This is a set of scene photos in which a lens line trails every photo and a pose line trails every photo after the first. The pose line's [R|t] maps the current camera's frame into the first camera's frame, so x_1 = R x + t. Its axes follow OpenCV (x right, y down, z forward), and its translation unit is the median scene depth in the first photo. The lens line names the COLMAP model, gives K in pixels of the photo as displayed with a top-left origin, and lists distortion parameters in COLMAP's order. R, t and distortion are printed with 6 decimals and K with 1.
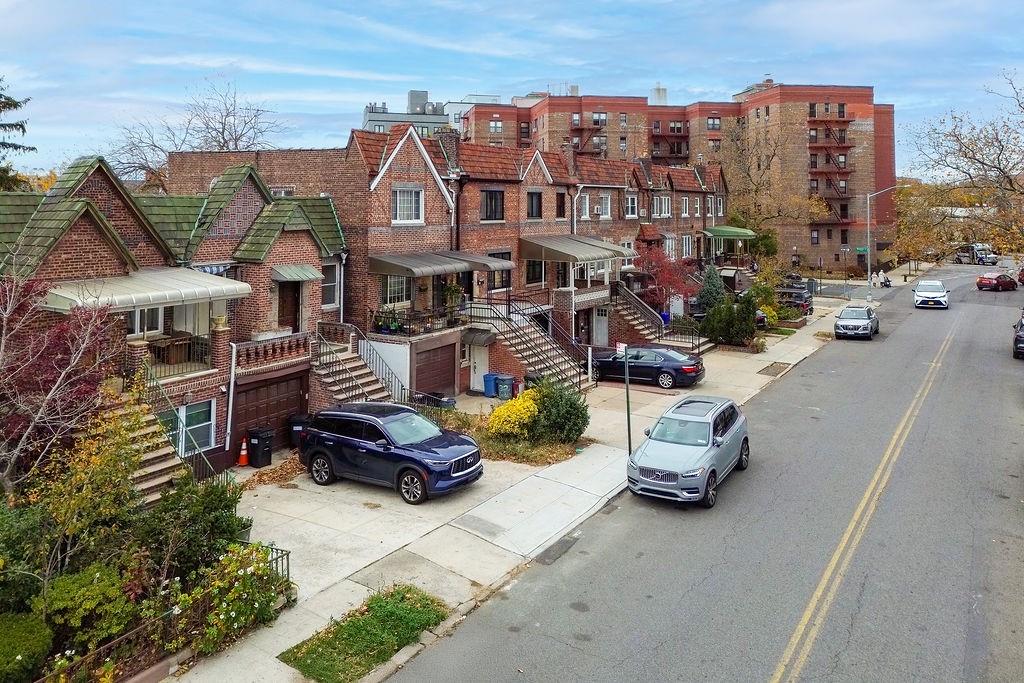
lens RADIAL K [[403.8, 0, 511.8], [0, 403.8, 343.6], [0, 0, 1]] dist [0.000244, -0.000041]
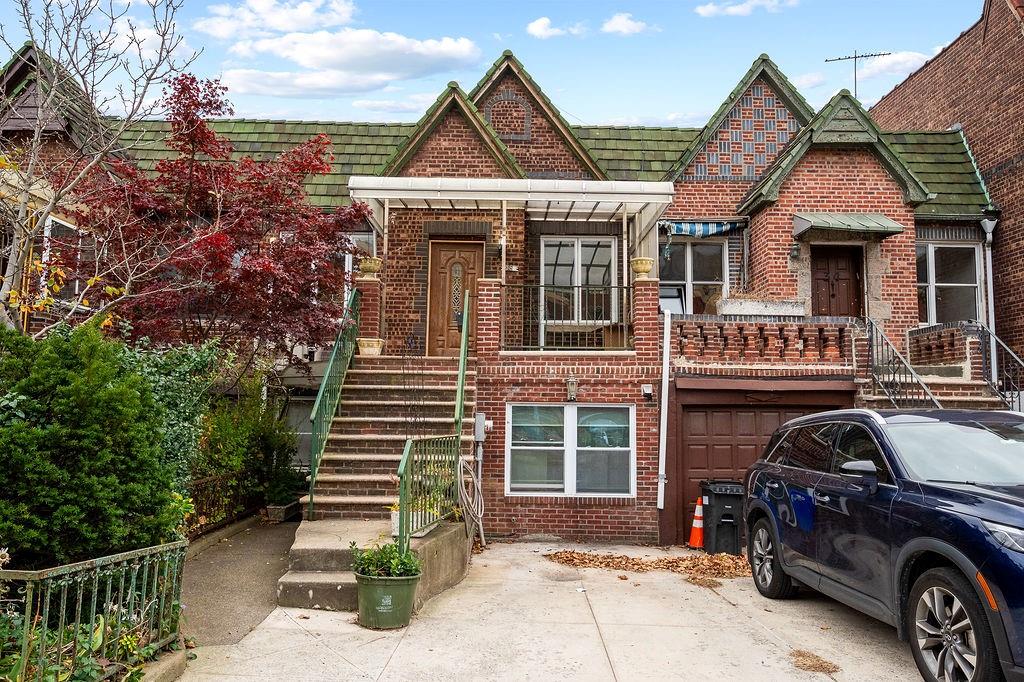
lens RADIAL K [[727.9, 0, 512.7], [0, 727.9, 341.2], [0, 0, 1]] dist [0.008481, 0.001921]
pose [[0.556490, -0.065523, -0.828267, -0.003438], [-0.002805, 0.996732, -0.080735, 0.115835], [0.830850, 0.047252, 0.554487, 0.280438]]
